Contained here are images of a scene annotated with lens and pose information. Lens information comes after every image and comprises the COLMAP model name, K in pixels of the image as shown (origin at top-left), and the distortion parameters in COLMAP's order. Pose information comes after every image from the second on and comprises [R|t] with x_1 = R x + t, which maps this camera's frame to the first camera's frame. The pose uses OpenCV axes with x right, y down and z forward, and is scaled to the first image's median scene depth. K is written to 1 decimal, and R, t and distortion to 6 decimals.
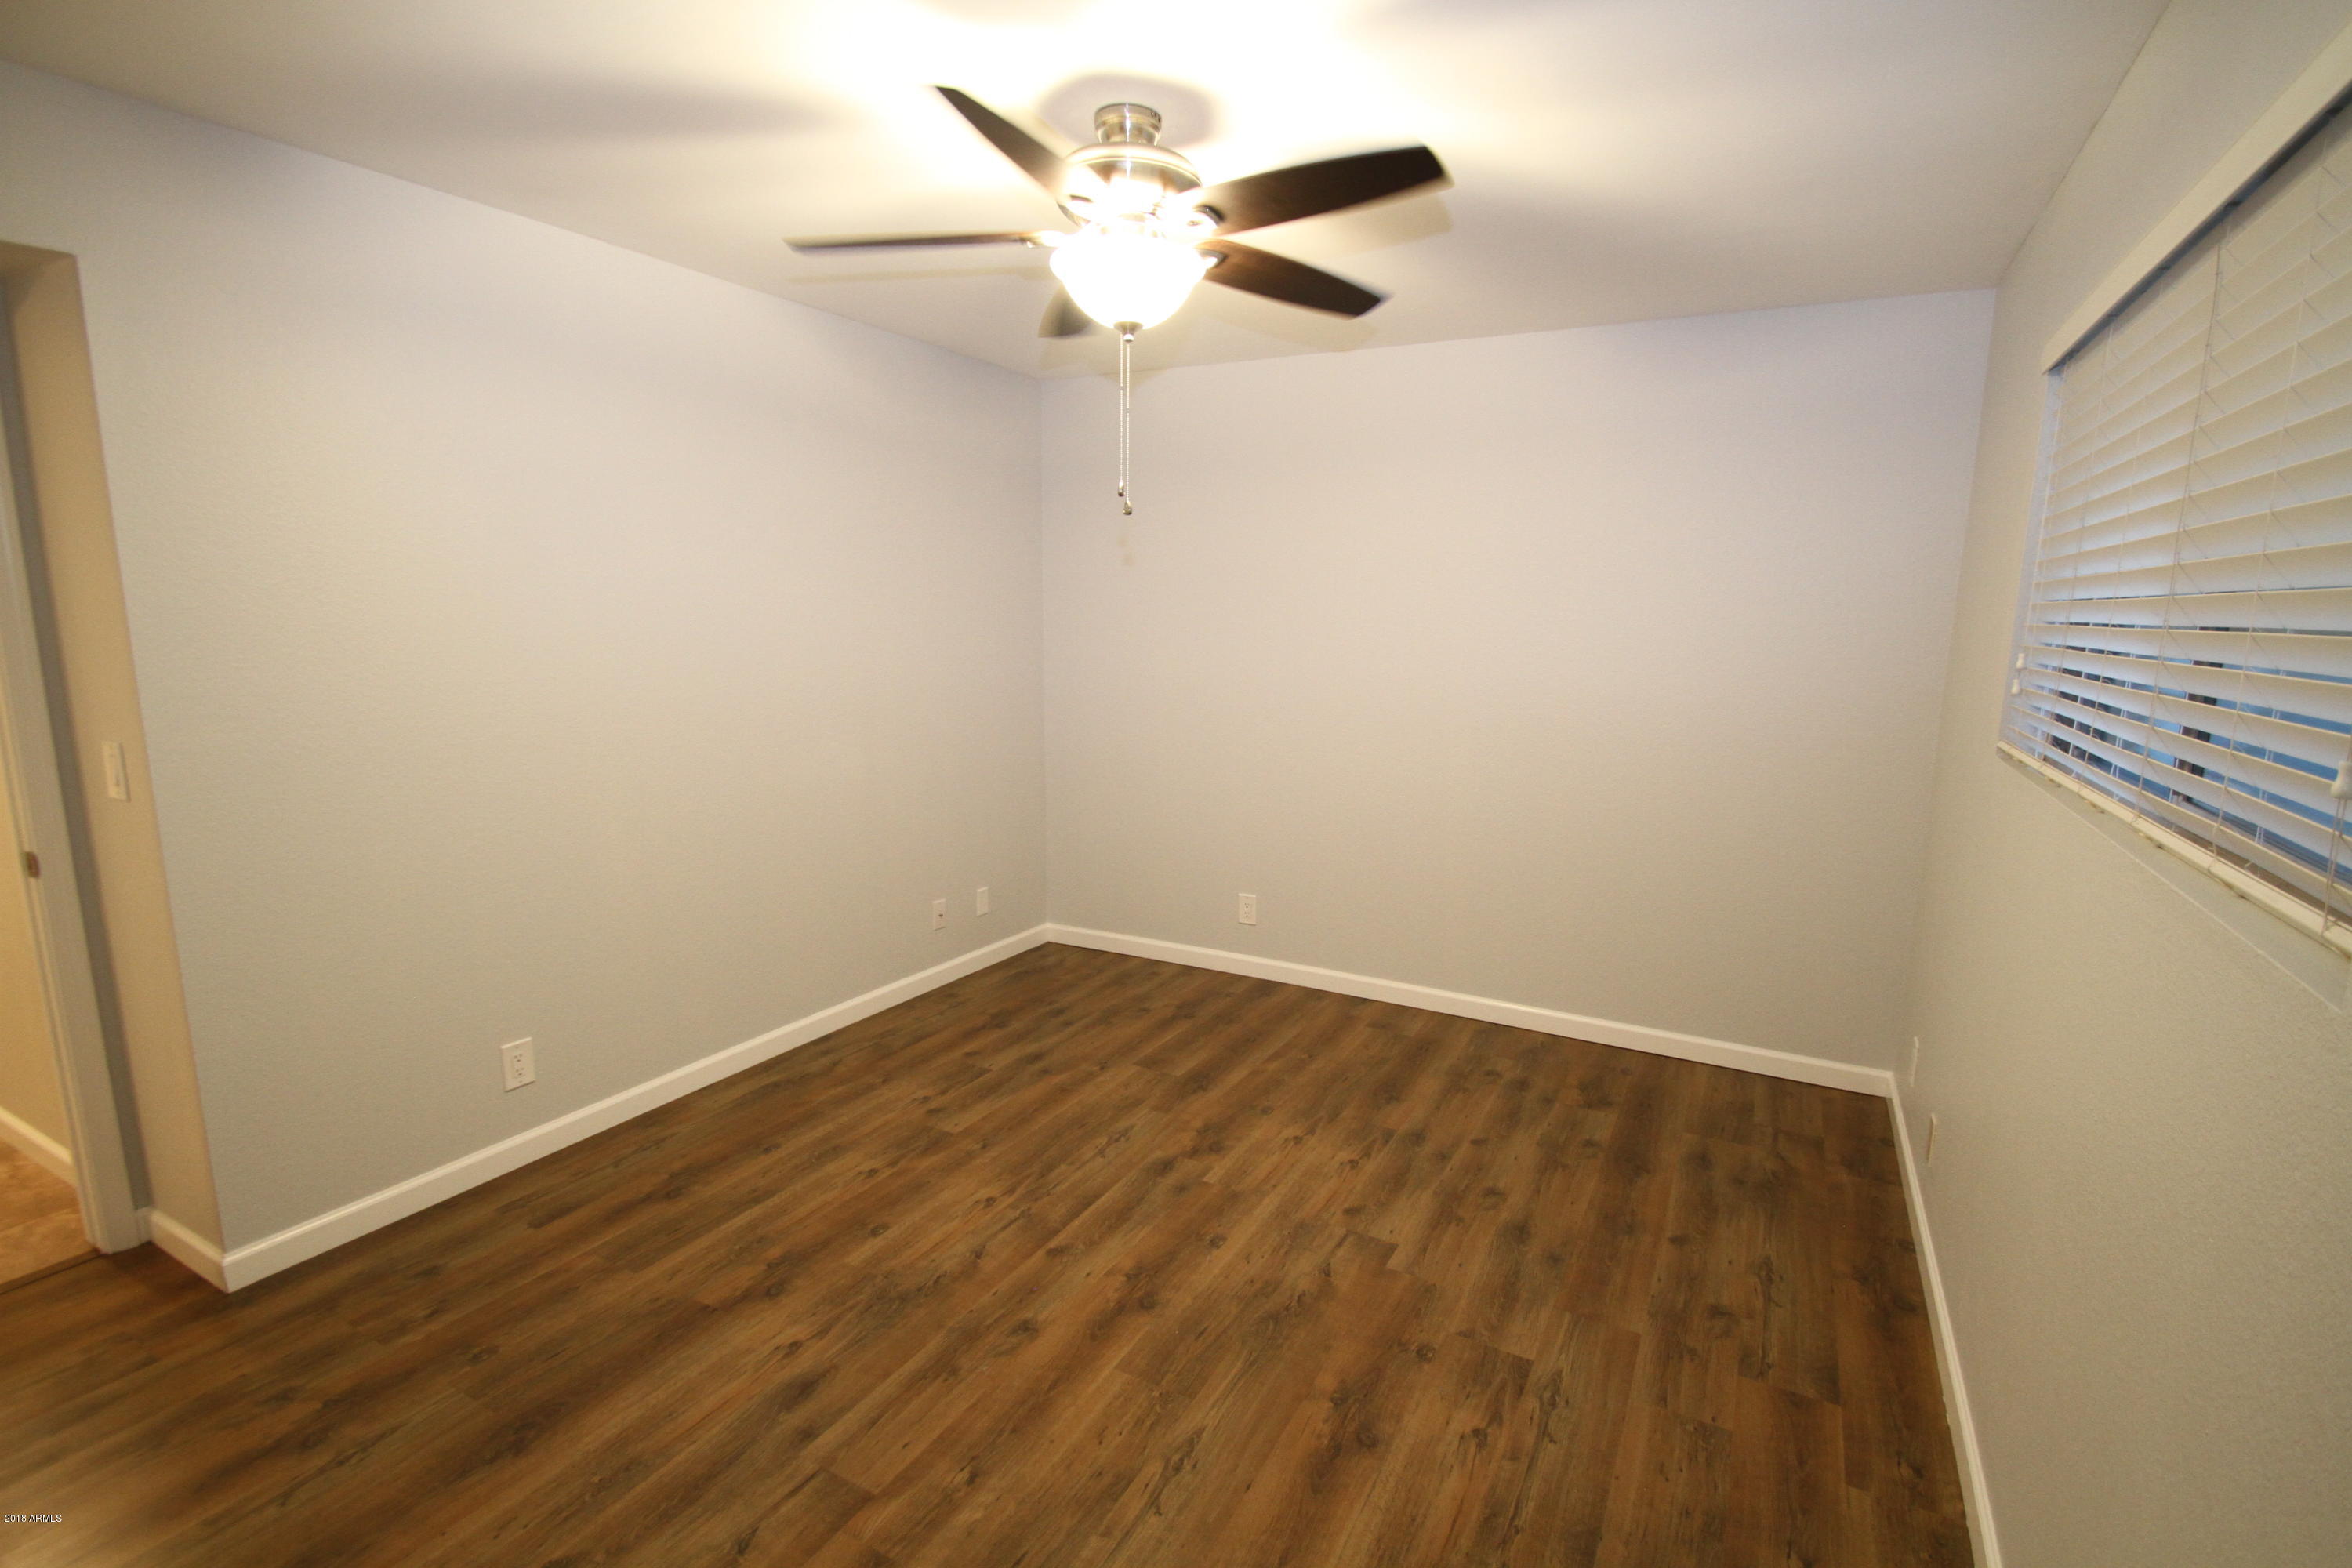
lens RADIAL K [[1094.1, 0, 1211.1], [0, 1094.1, 796.2], [0, 0, 1]] dist [0.003828, -0.021160]
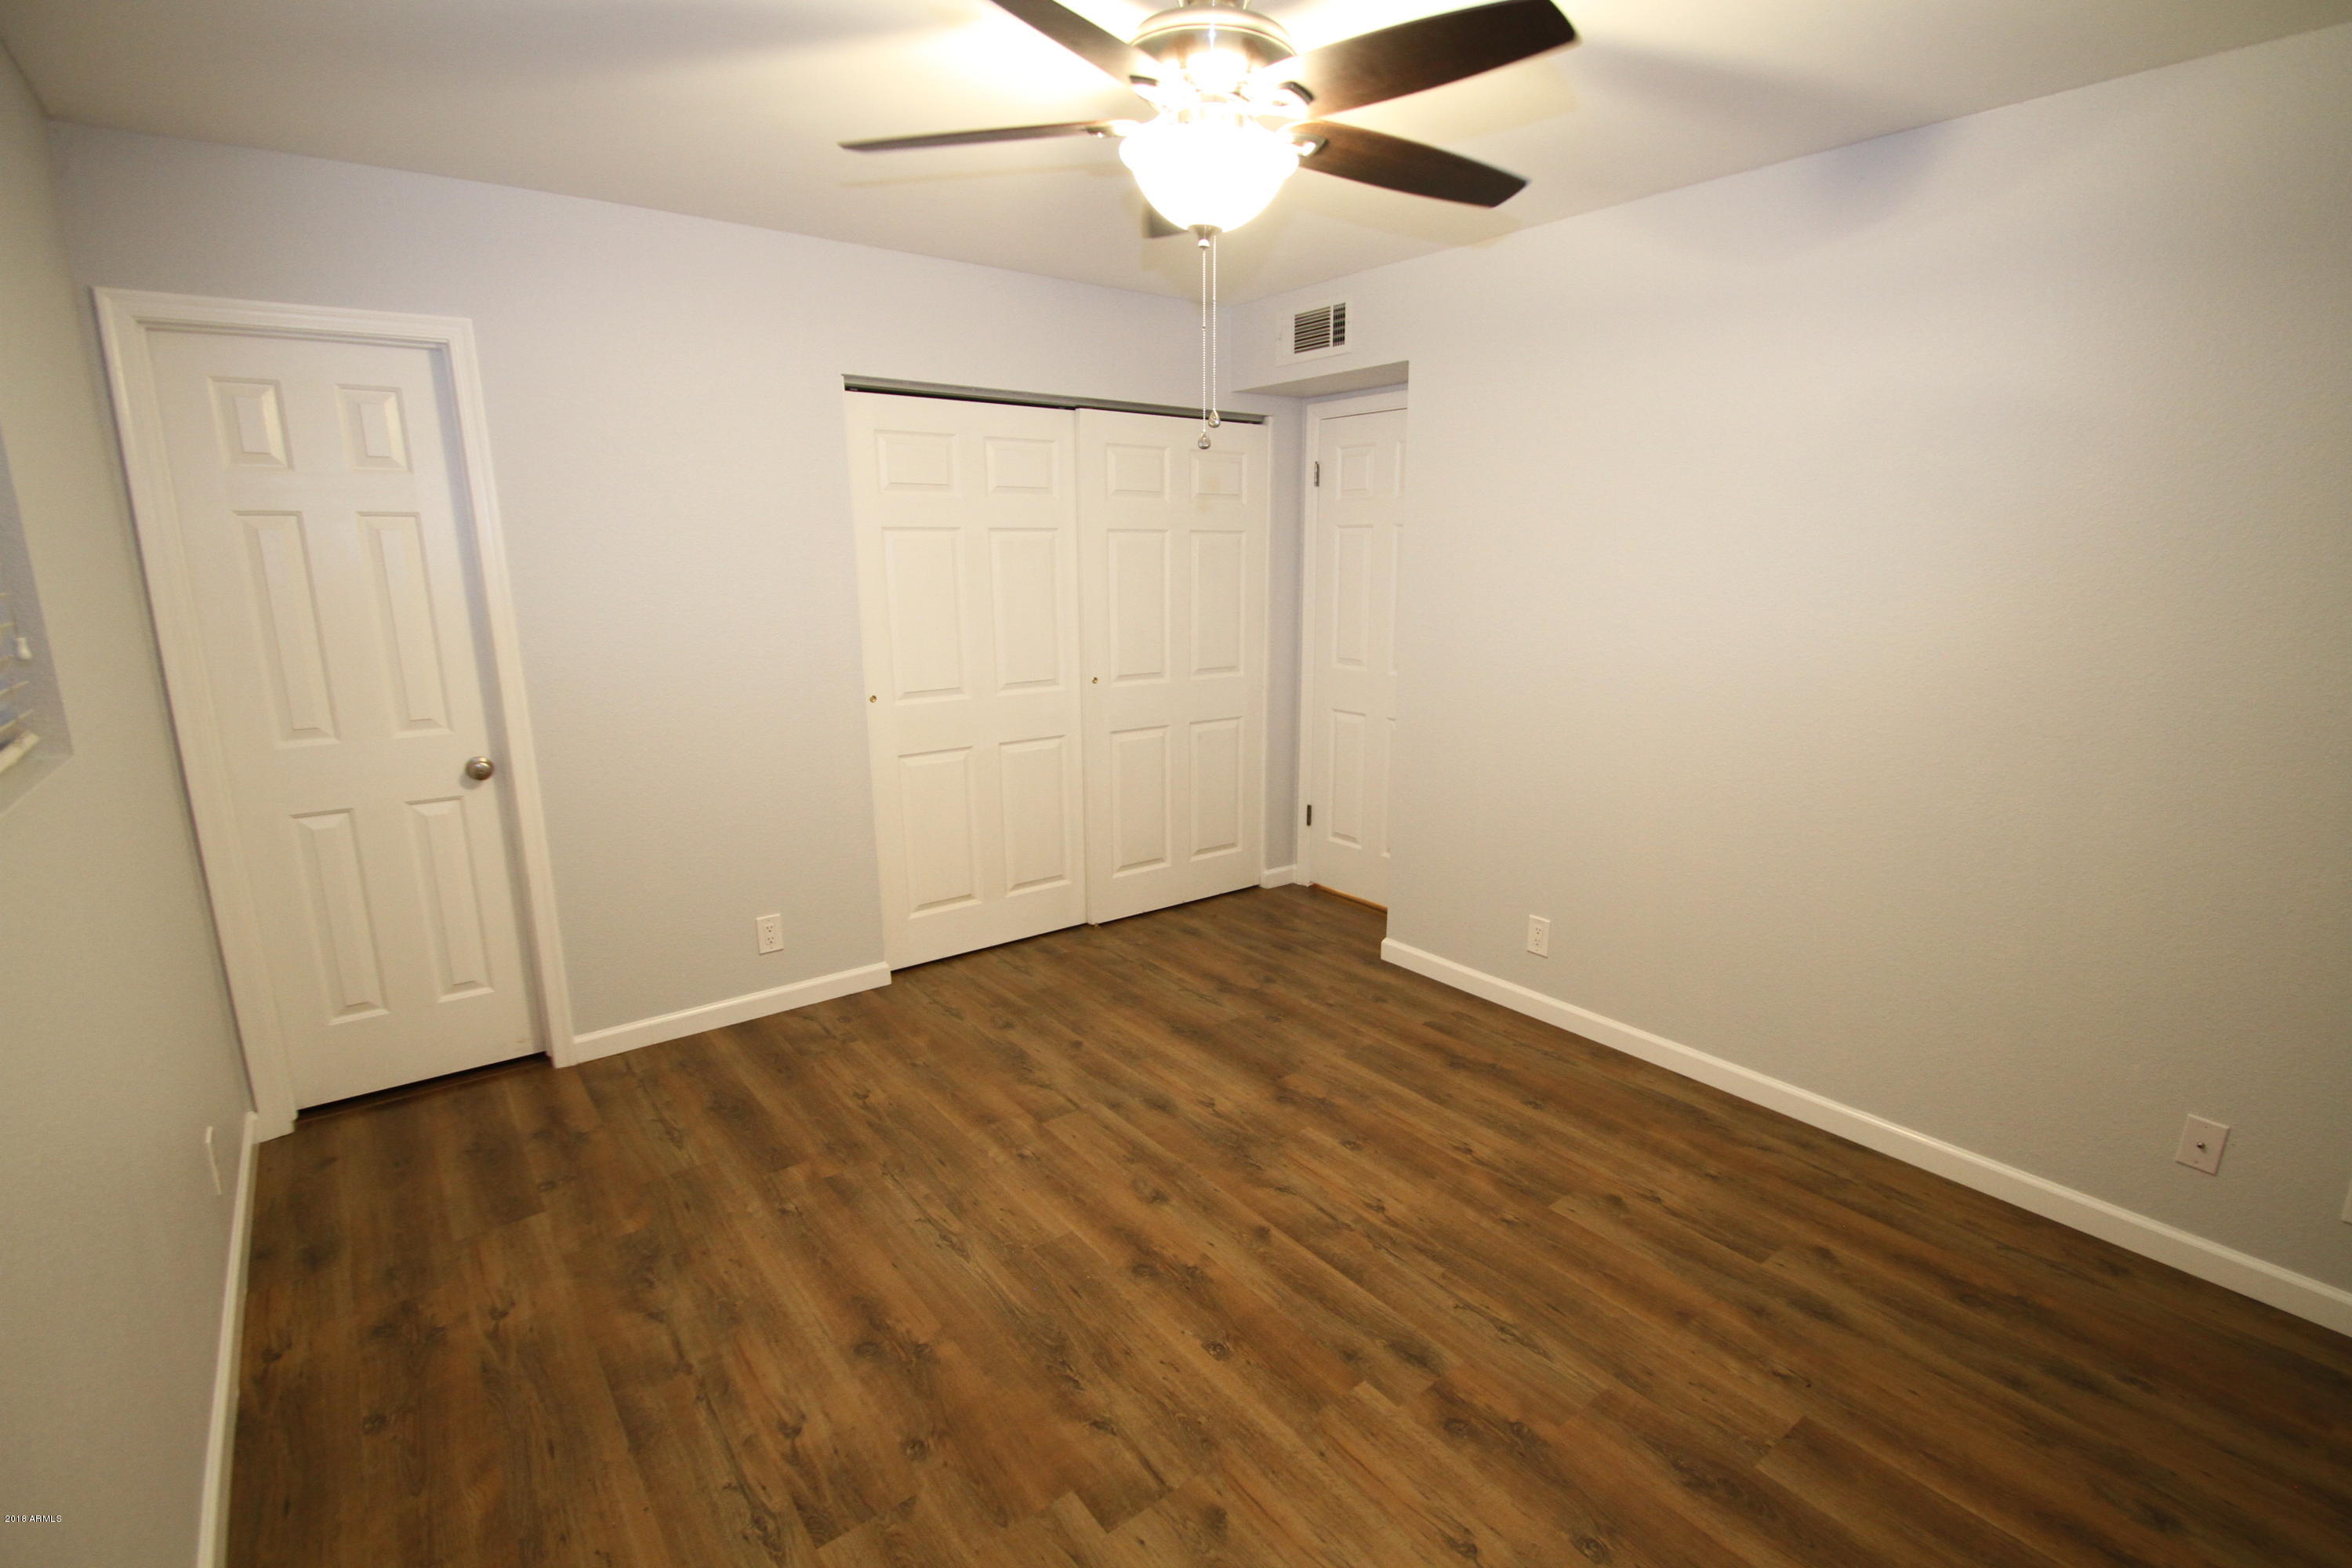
lens RADIAL K [[1094.1, 0, 1211.1], [0, 1094.1, 796.2], [0, 0, 1]] dist [0.003828, -0.021160]
pose [[-0.412906, 0.182465, -0.892309, 0.660510], [-0.161690, 0.949478, 0.268976, -0.198425], [0.896306, 0.255340, -0.362543, 1.202200]]
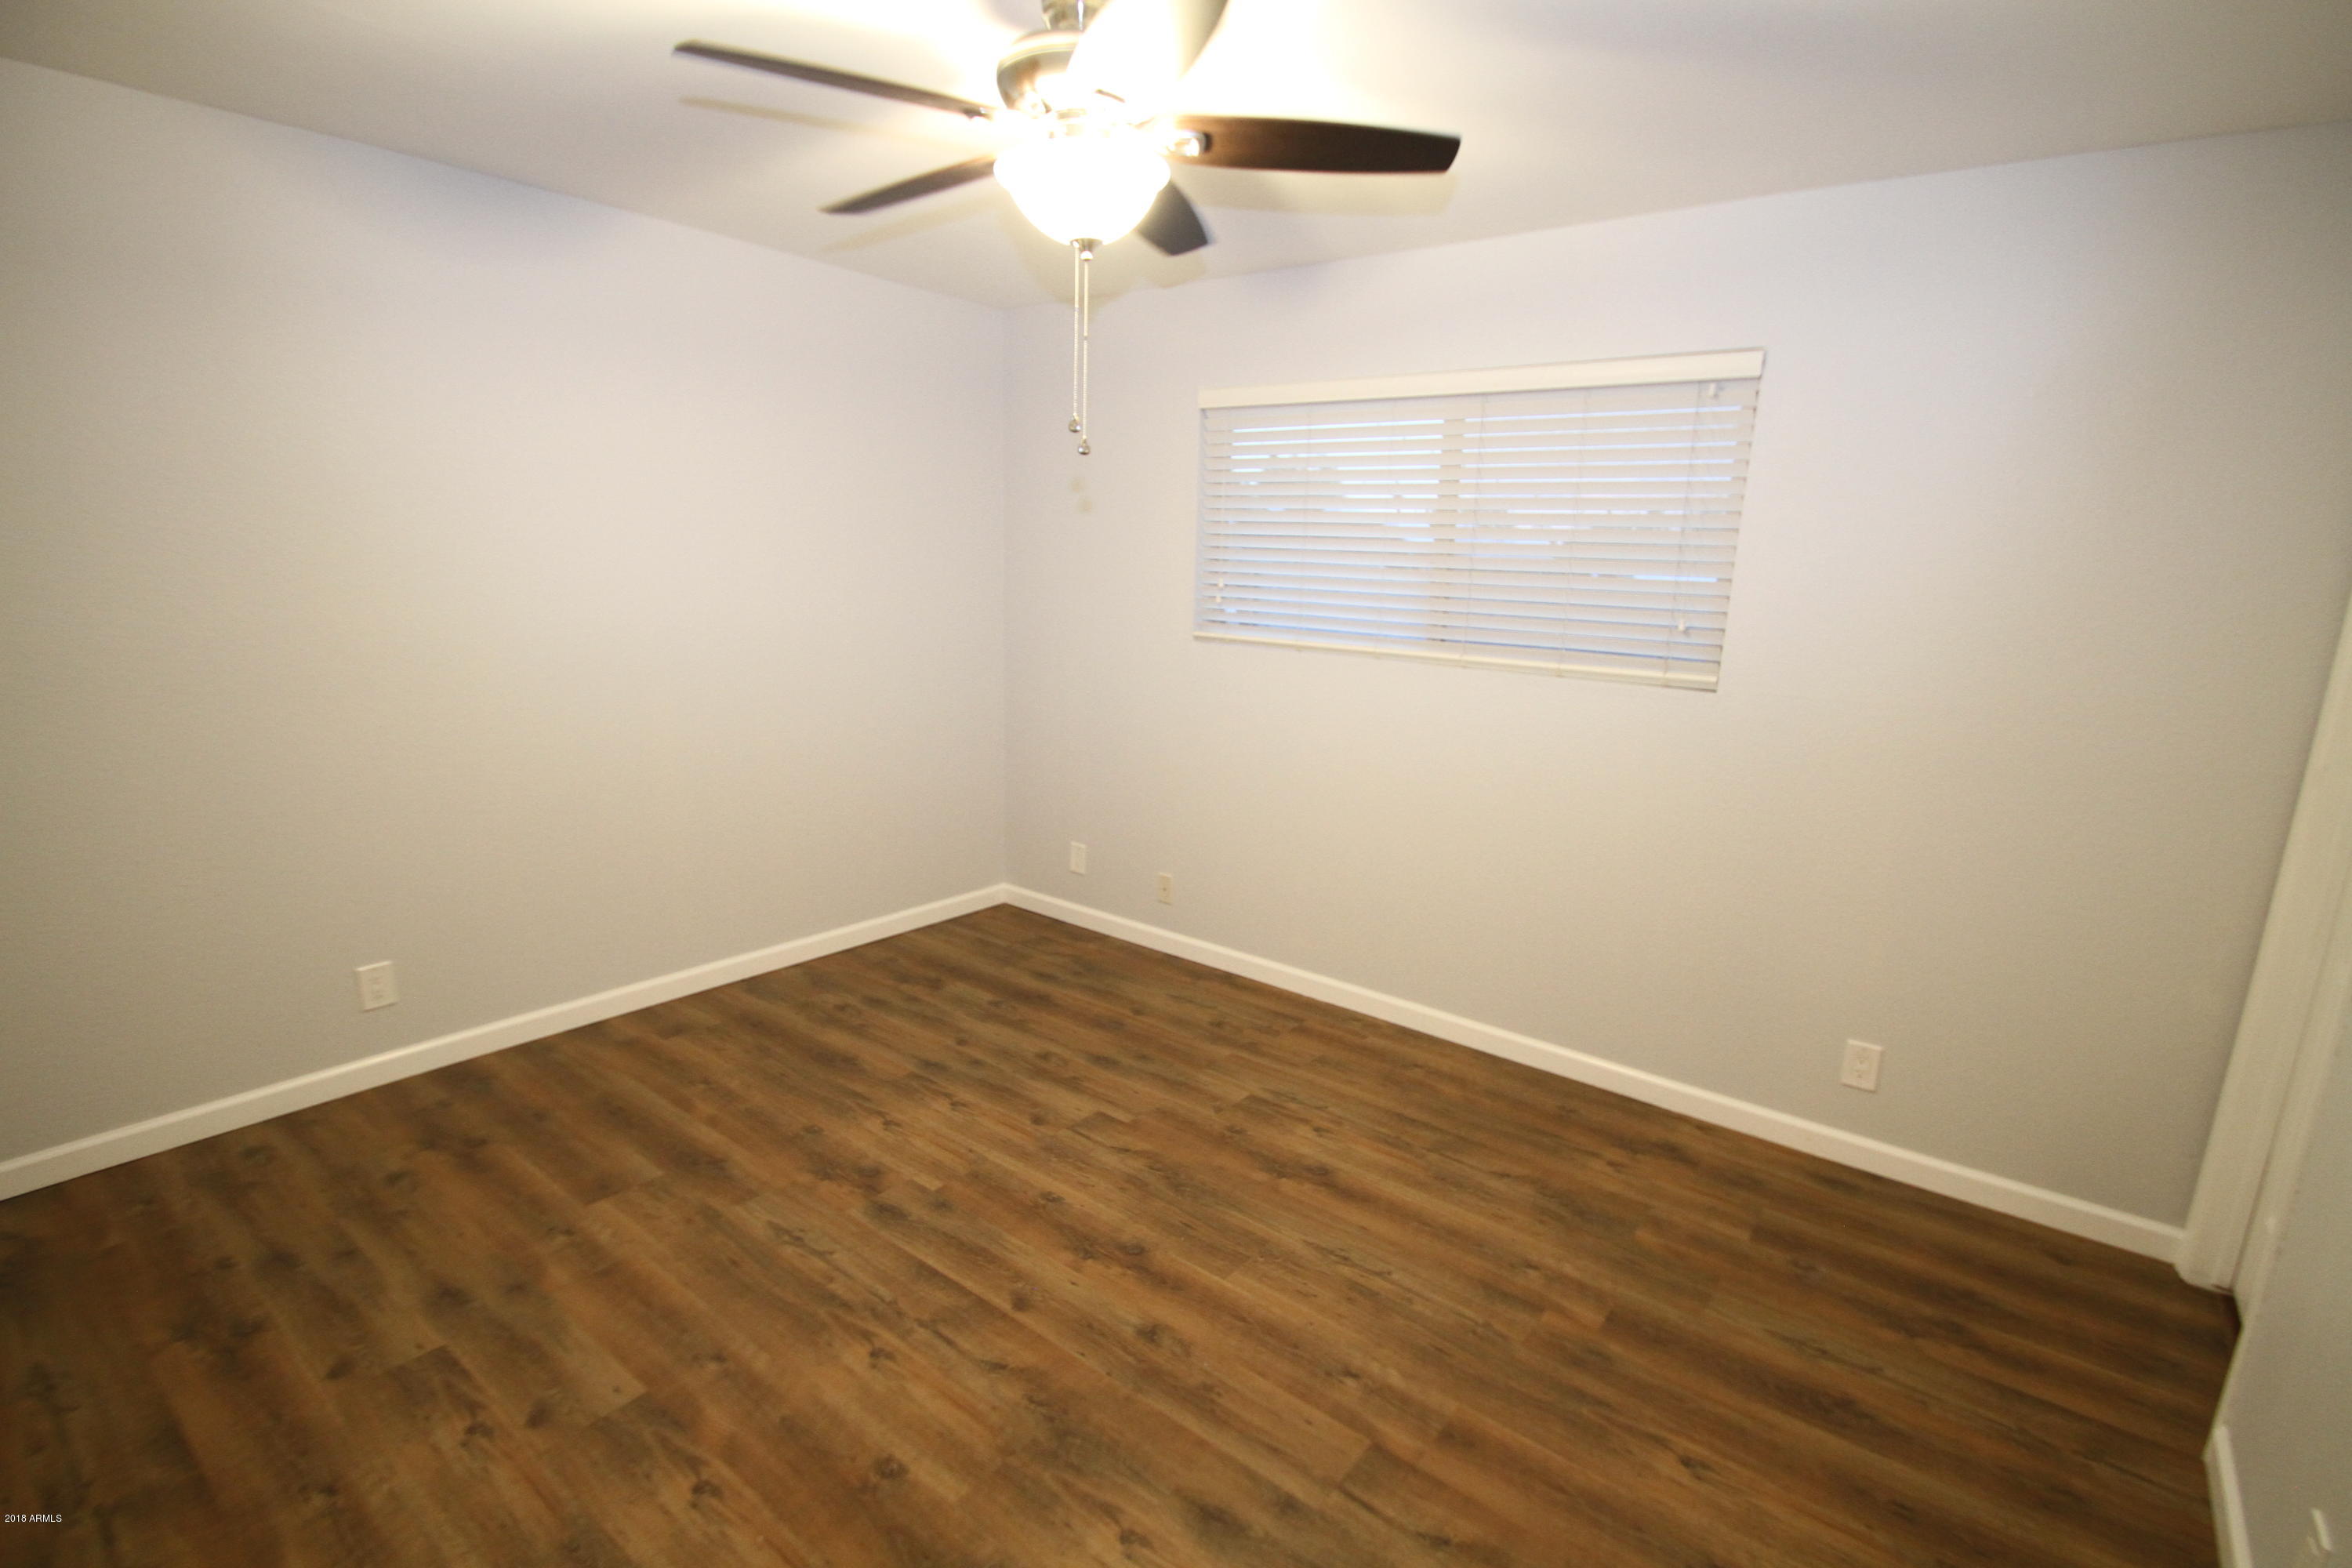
lens RADIAL K [[1078.8, 0, 1217.6], [0, 1078.8, 789.9], [0, 0, 1]] dist [-0.017284, -0.000083]
pose [[0.166449, -0.217439, 0.961777, -0.844487], [0.132379, 0.971481, 0.196723, -0.129115], [-0.977124, 0.094575, 0.190486, 0.640030]]
